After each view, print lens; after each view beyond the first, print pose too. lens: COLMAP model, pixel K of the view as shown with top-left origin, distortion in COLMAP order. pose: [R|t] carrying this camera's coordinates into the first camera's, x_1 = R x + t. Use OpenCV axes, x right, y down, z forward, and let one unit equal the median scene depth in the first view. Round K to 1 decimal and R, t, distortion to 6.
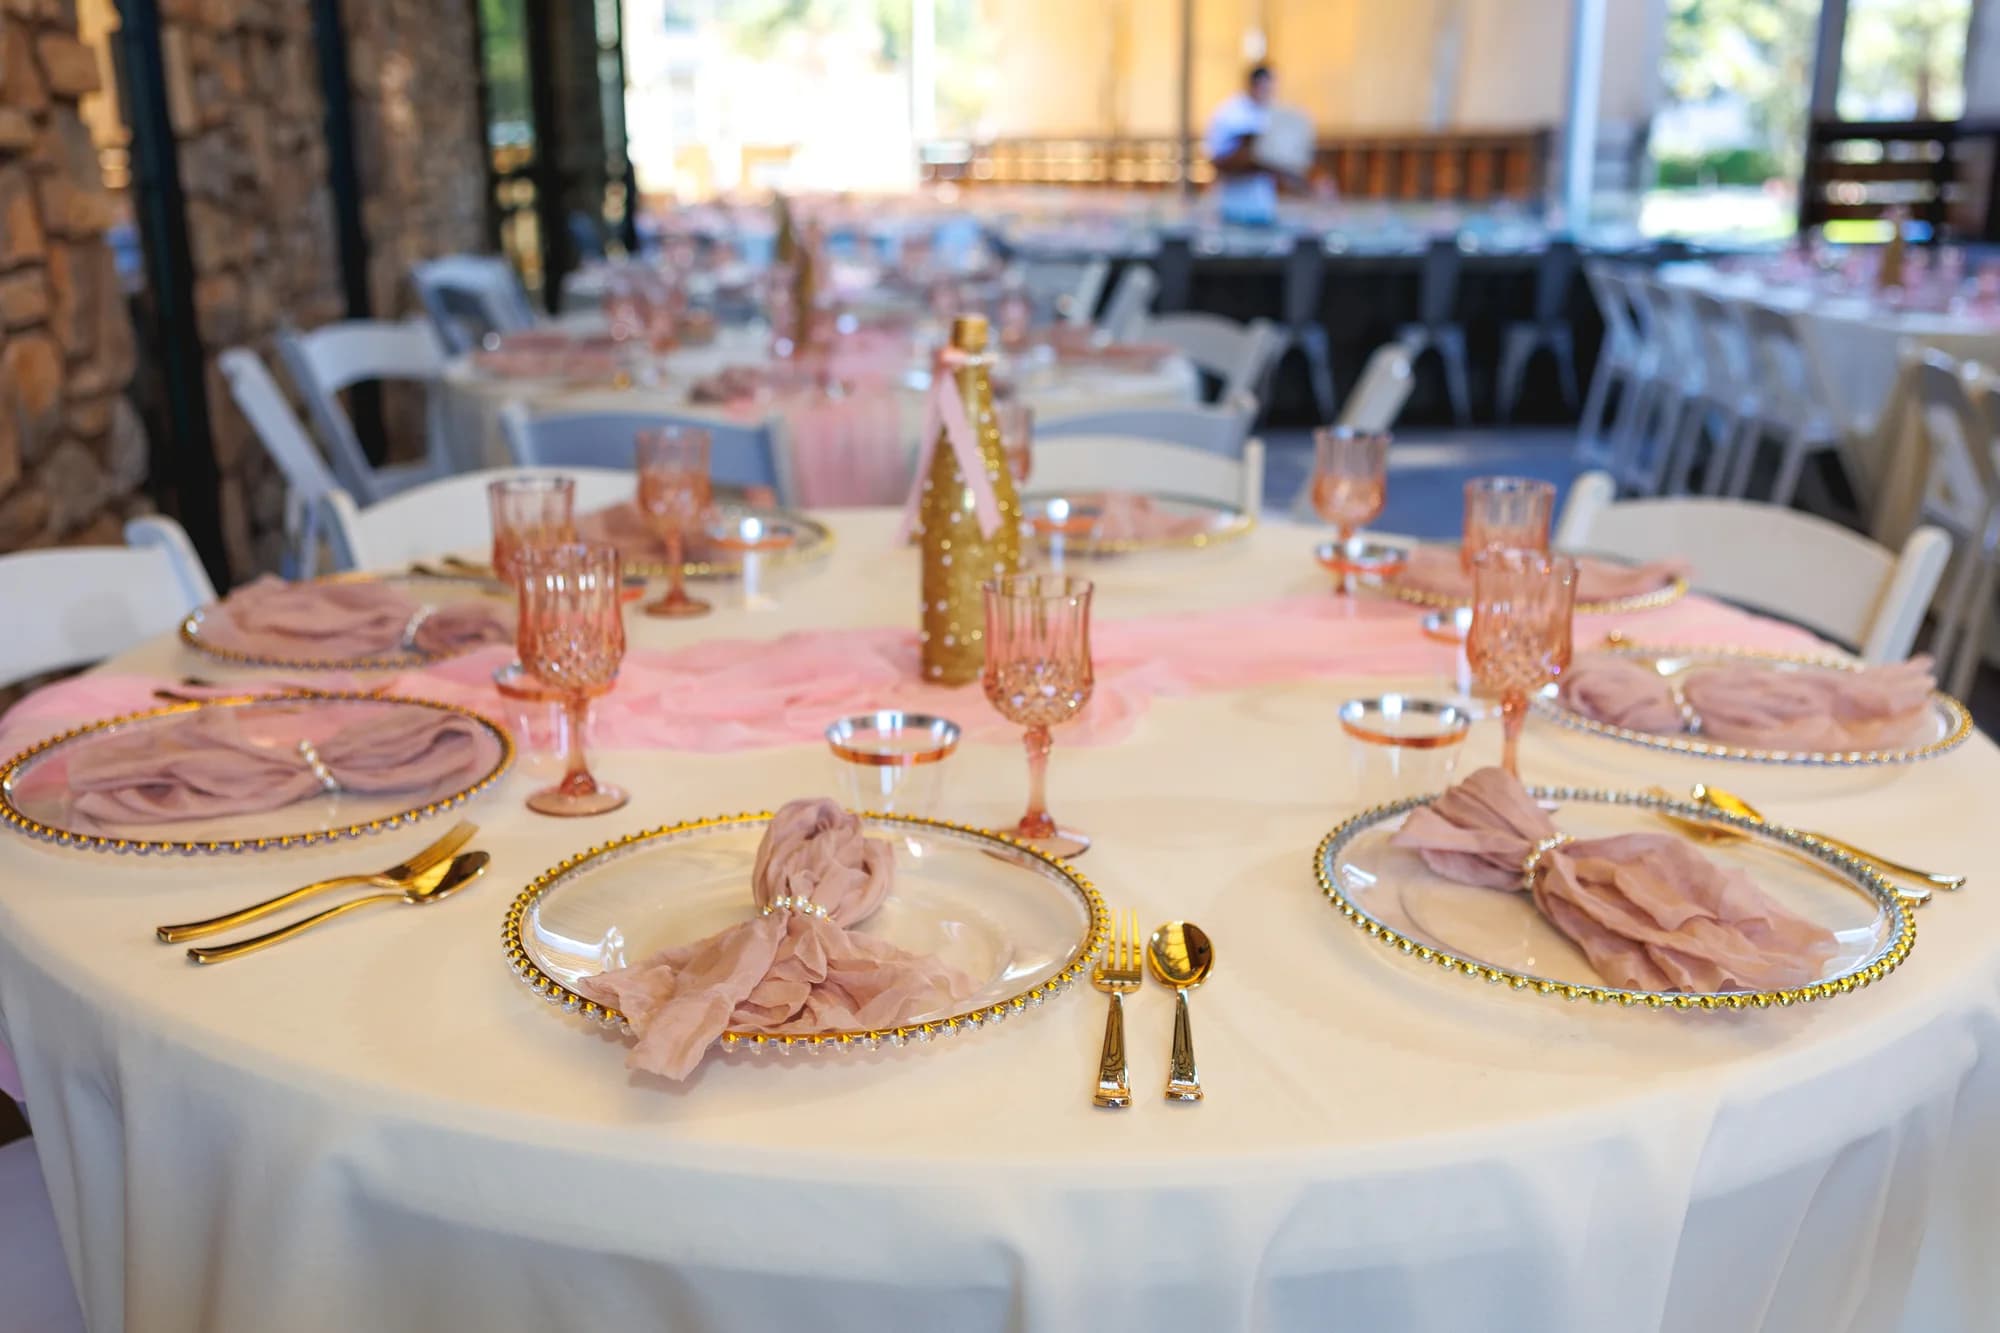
lens RADIAL K [[1646.0, 0, 1009.0], [0, 1646.0, 664.1], [0, 0, 1]] dist [0.007550, -0.007042]
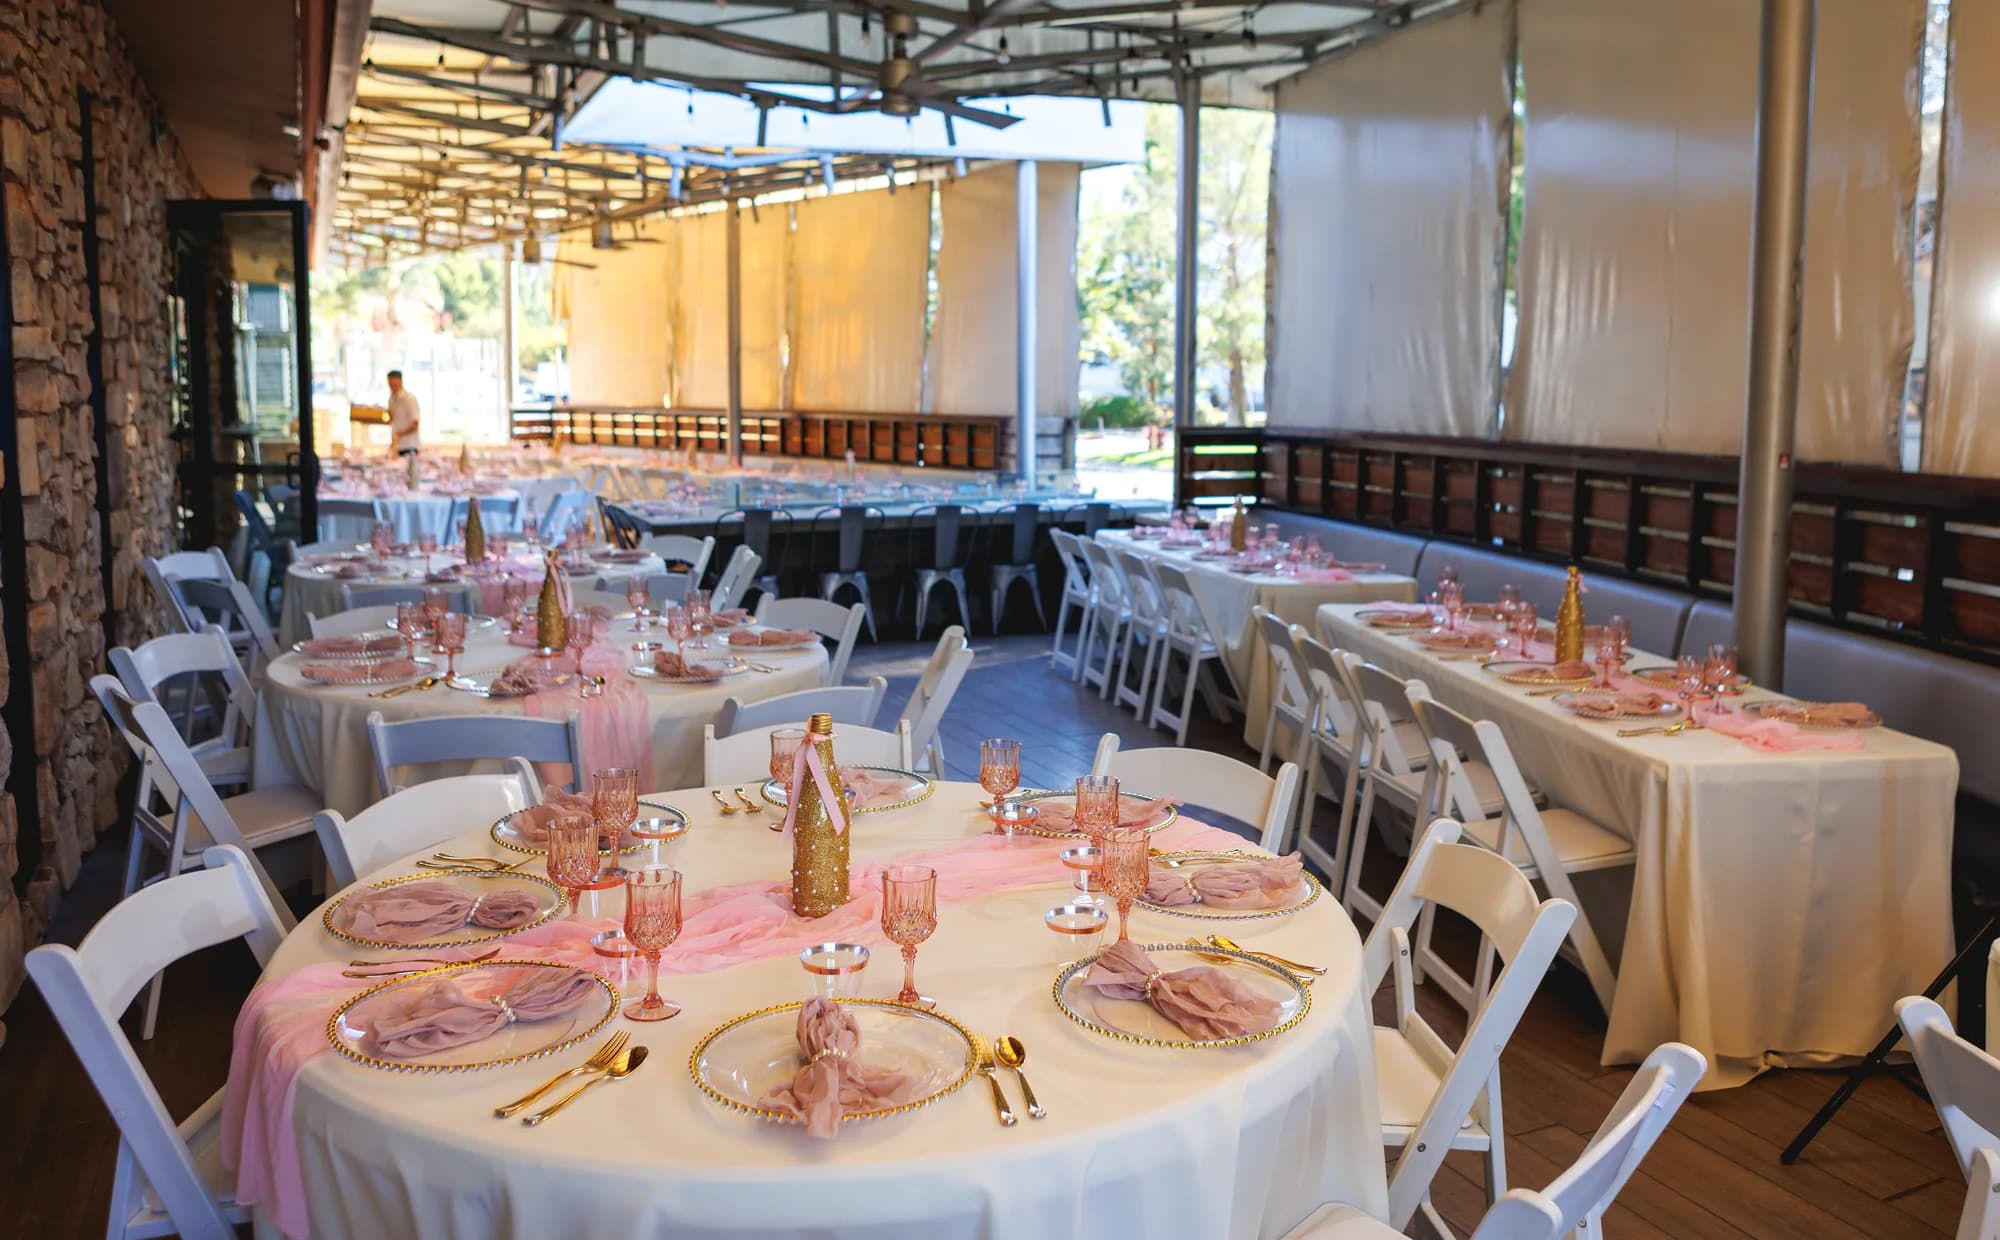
lens RADIAL K [[1357.0, 0, 996.2], [0, 1357.0, 623.9], [0, 0, 1]] dist [-0.021199, 0.004312]
pose [[0.951409, -0.041004, 0.305189, -0.350987], [0.080022, 0.989967, -0.116455, -0.140501], [-0.297352, 0.135218, 0.945144, -0.601163]]
